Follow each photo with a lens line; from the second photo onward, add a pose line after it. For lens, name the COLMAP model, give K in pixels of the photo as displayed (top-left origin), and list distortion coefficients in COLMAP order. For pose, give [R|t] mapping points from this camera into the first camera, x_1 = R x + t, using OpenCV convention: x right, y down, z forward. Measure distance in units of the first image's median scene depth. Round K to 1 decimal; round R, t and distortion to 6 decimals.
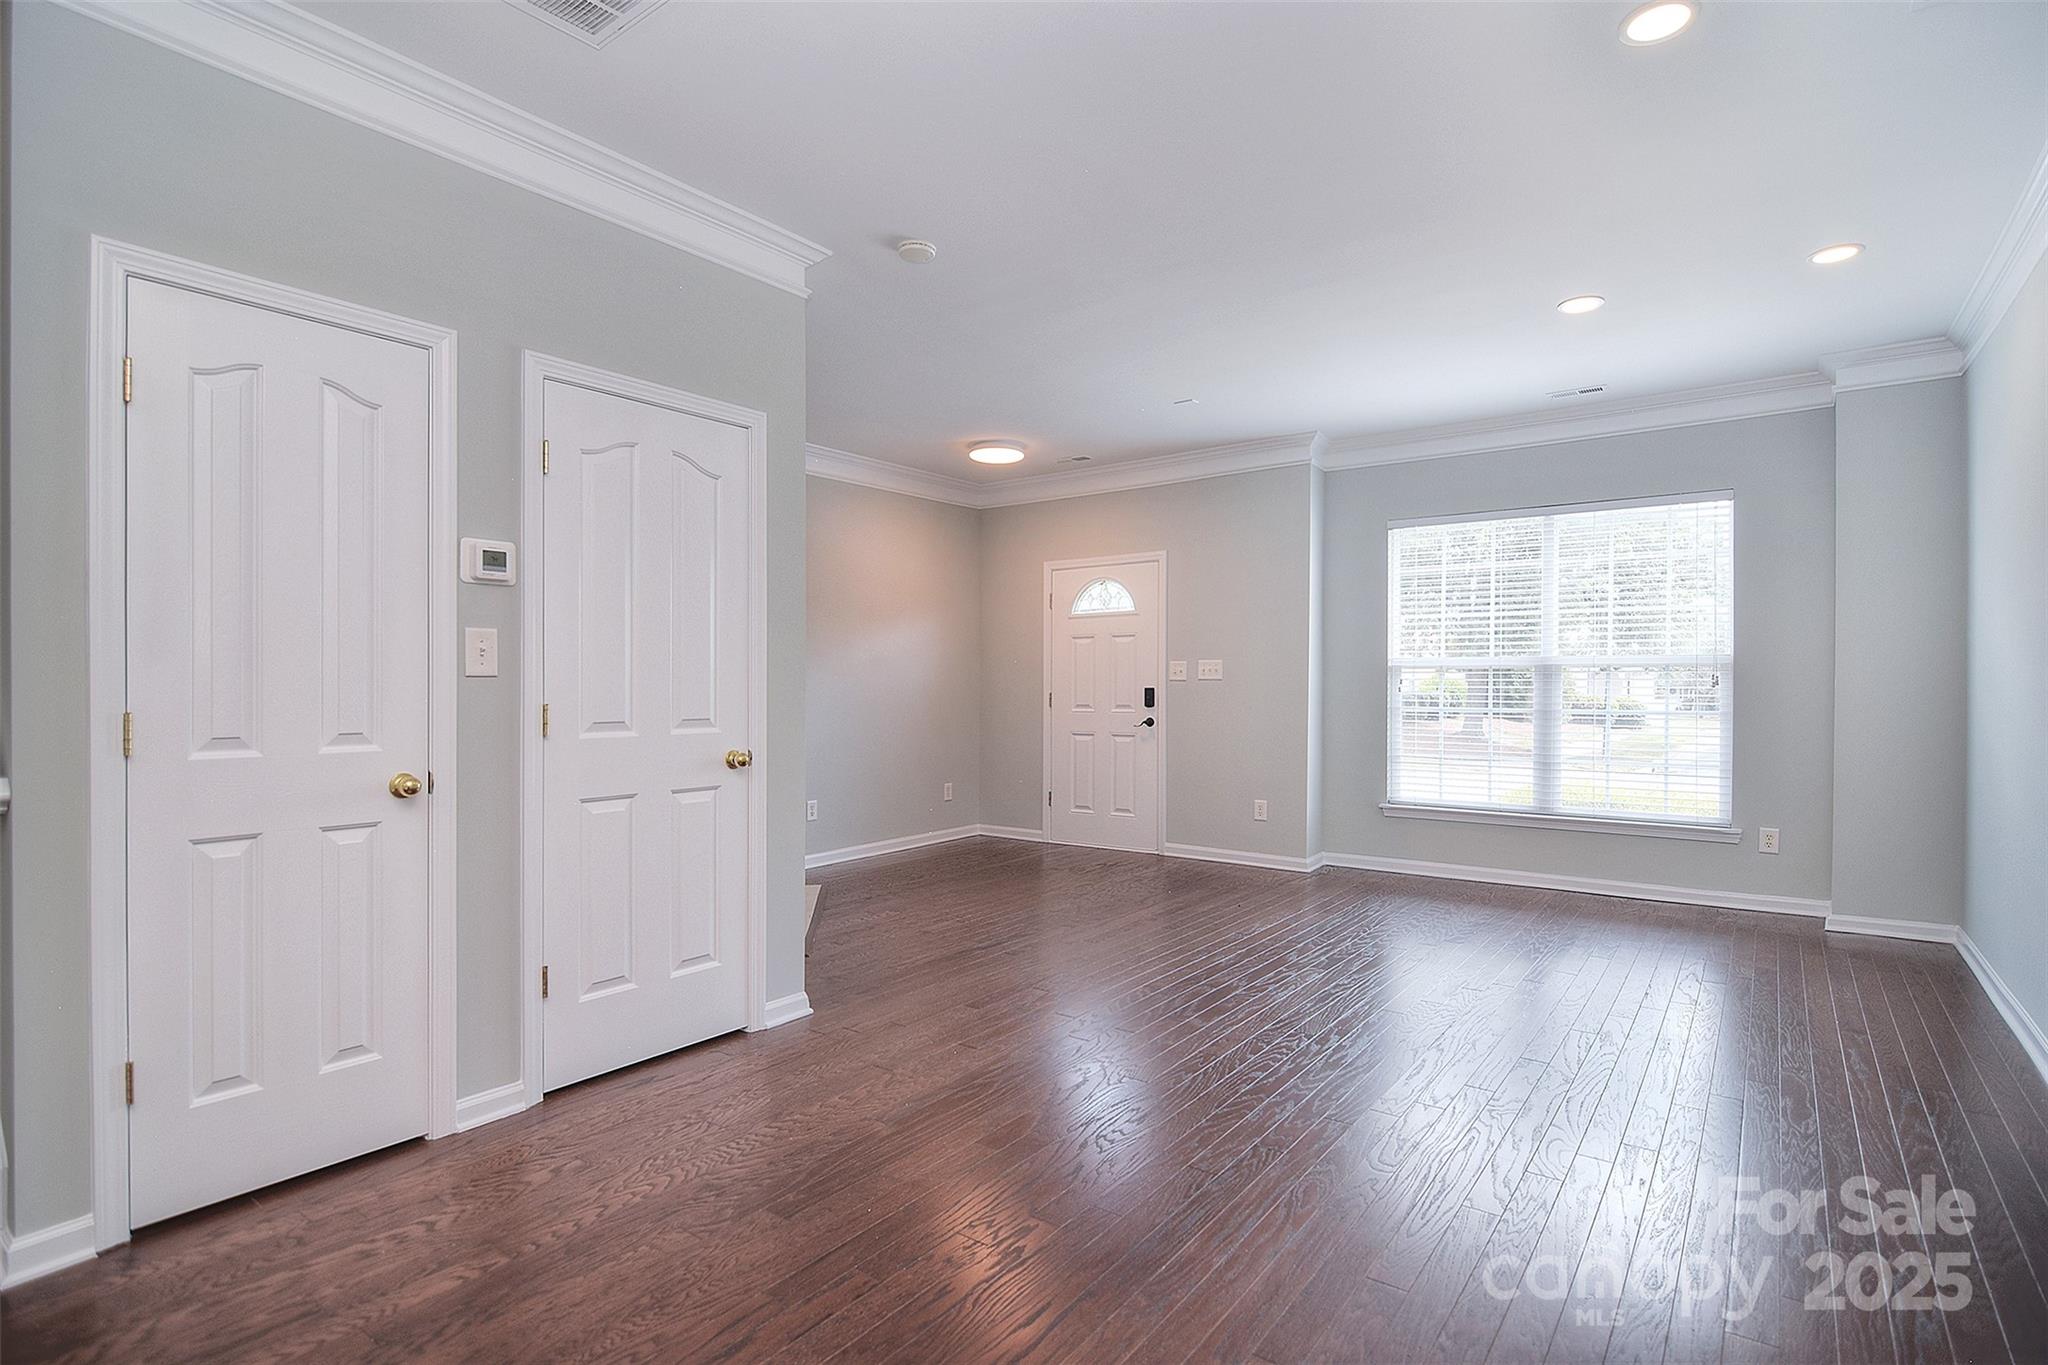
lens RADIAL K [[1005.4, 0, 1034.9], [0, 1005.4, 677.9], [0, 0, 1]] dist [-0.020128, -0.001873]
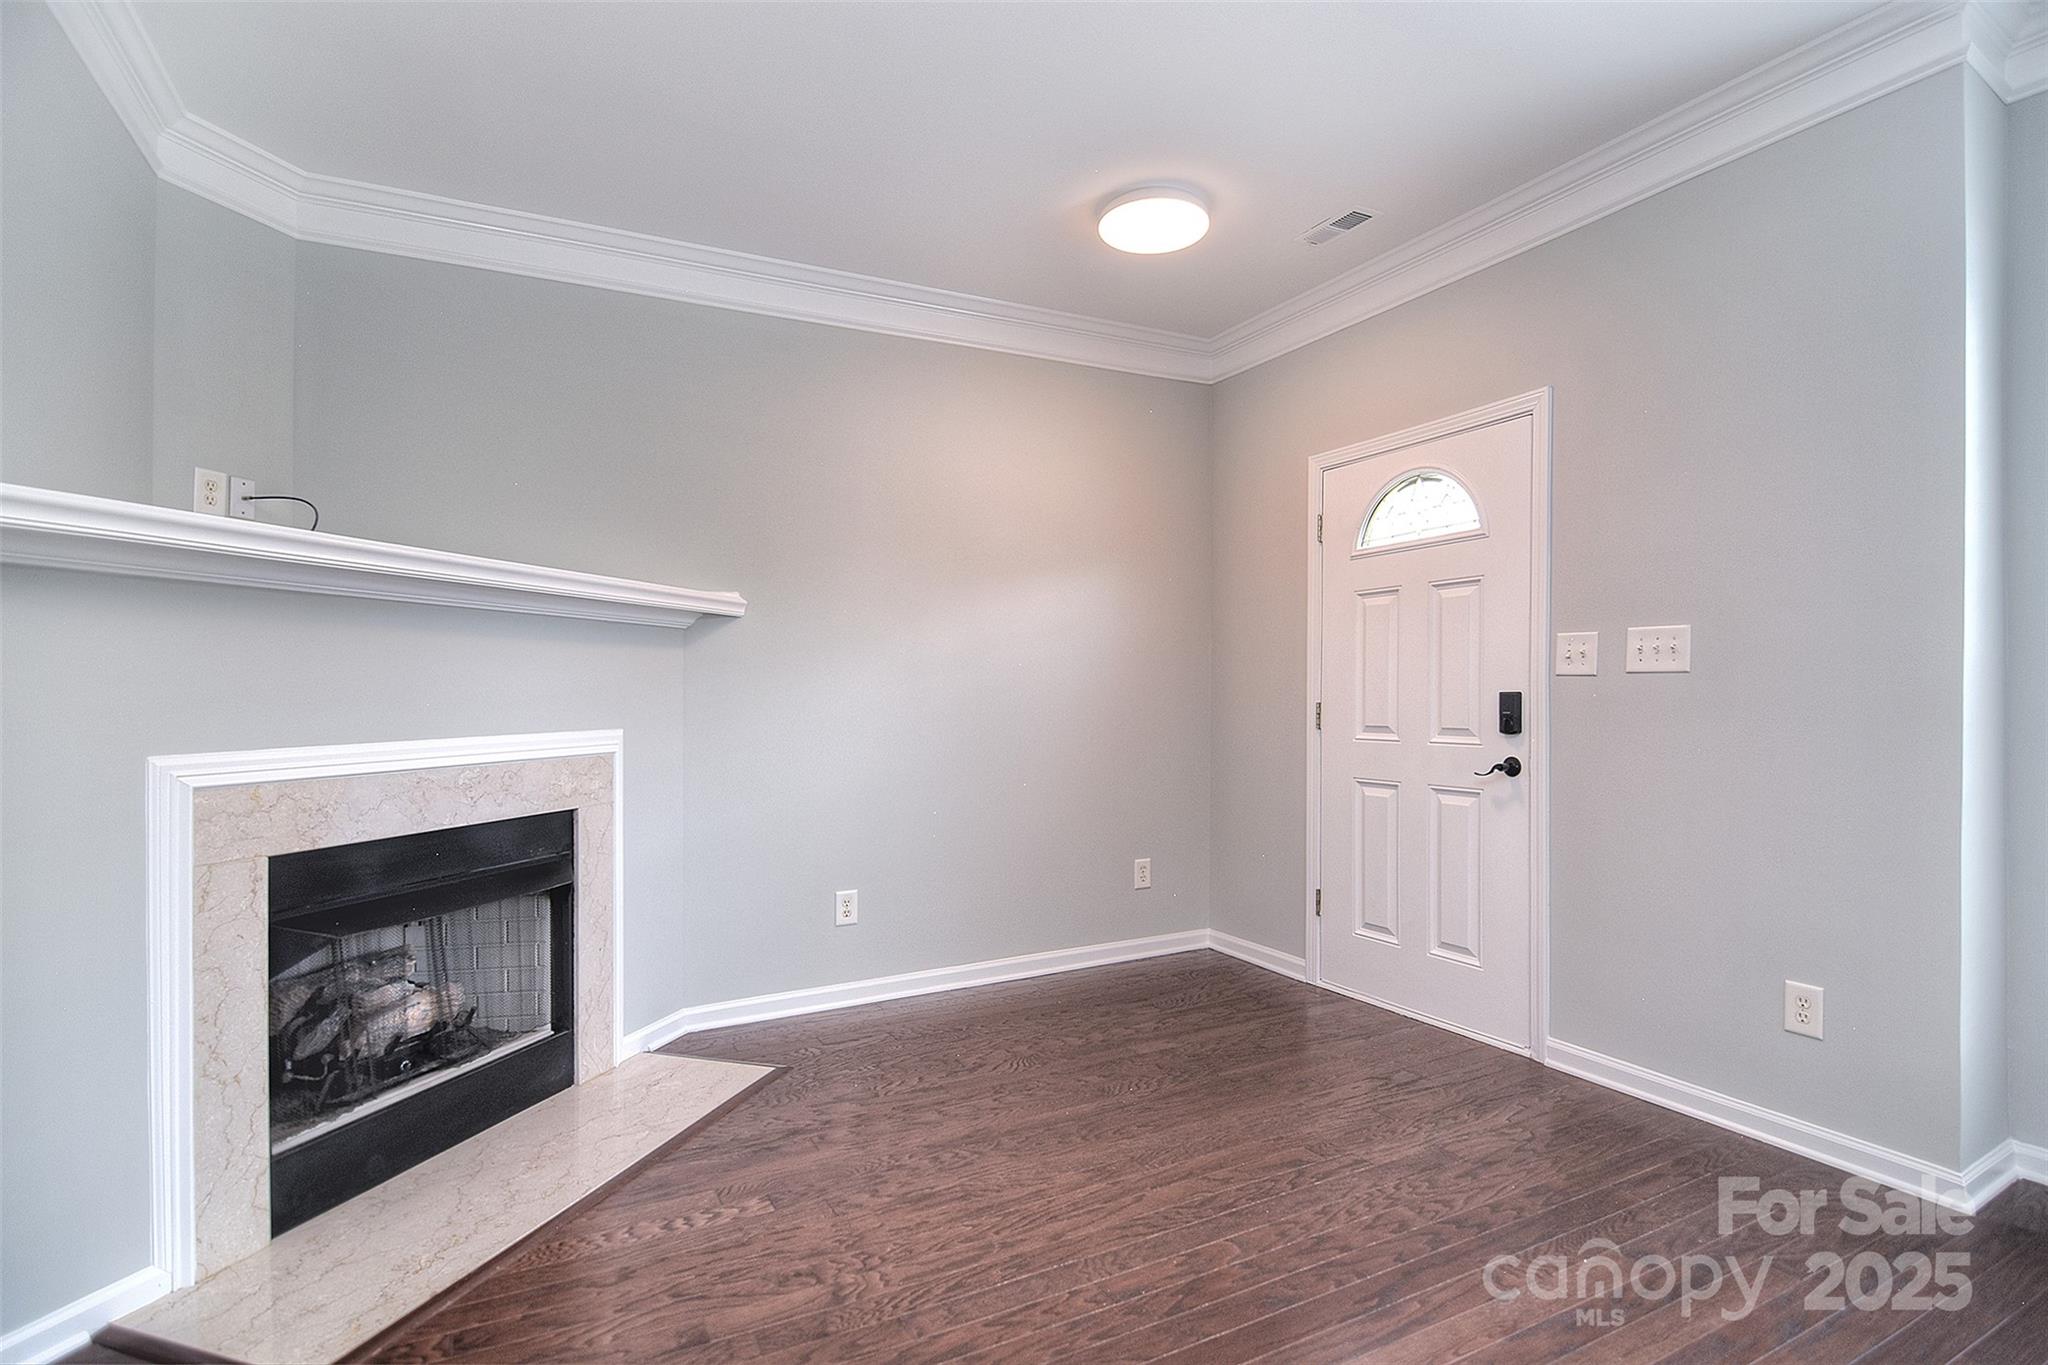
lens RADIAL K [[1005.4, 0, 1020.5], [0, 1005.4, 693.8], [0, 0, 1]] dist [-0.020128, -0.001873]
pose [[0.897984, -0.002152, -0.440023, 0.114172], [0.007281, 0.999924, 0.009969, 0.004258], [0.439968, -0.012156, 0.897931, 0.493125]]
